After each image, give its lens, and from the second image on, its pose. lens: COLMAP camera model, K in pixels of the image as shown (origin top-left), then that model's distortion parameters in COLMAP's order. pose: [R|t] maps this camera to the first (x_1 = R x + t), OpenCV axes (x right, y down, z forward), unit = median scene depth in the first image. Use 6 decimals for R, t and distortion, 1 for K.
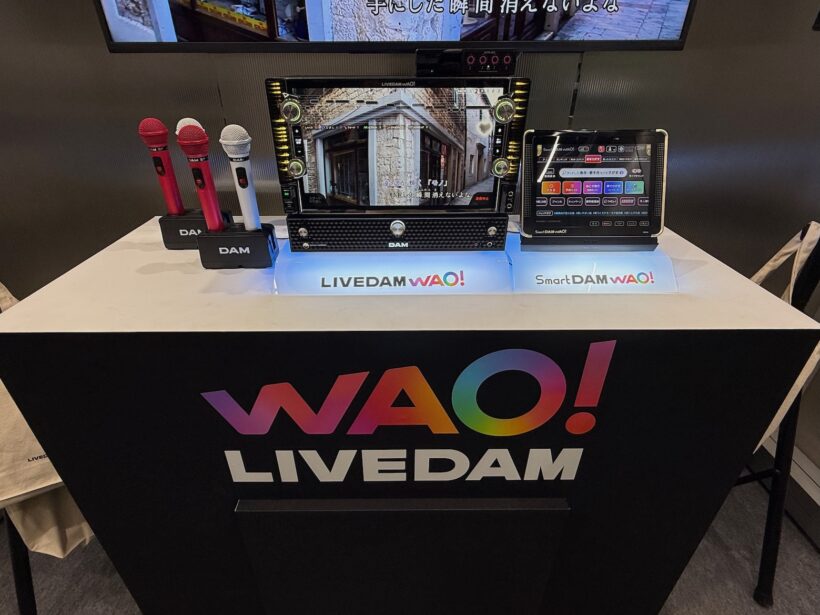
lens RADIAL K [[426.1, 0, 409.9], [0, 426.1, 308.9], [0, 0, 1]] dist [-0.001545, 0.001575]
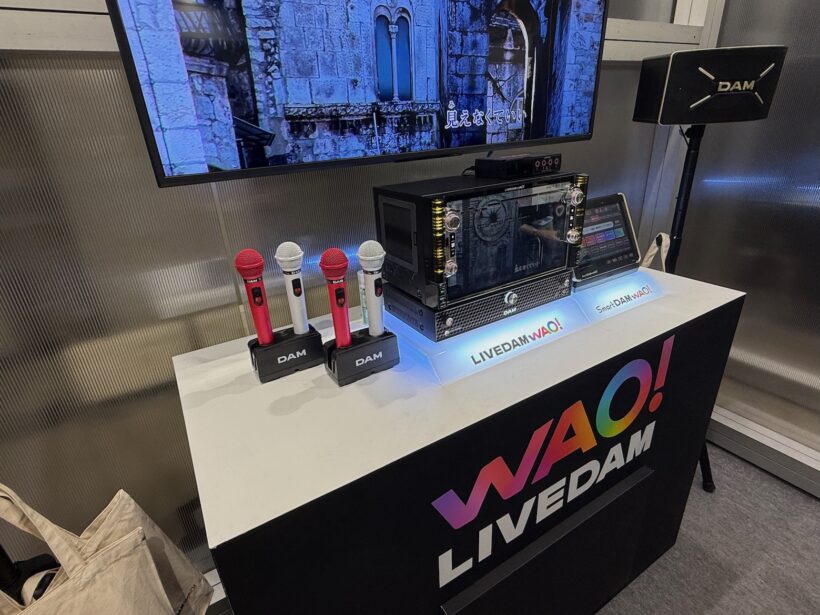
lens RADIAL K [[426.1, 0, 410.4], [0, 426.1, 304.7], [0, 0, 1]] dist [-0.001545, 0.001575]
pose [[0.859438, -0.243626, 0.449459, -0.796865], [0.299073, 0.952614, -0.055519, -0.185034], [-0.414635, 0.182136, 0.891574, 0.049694]]
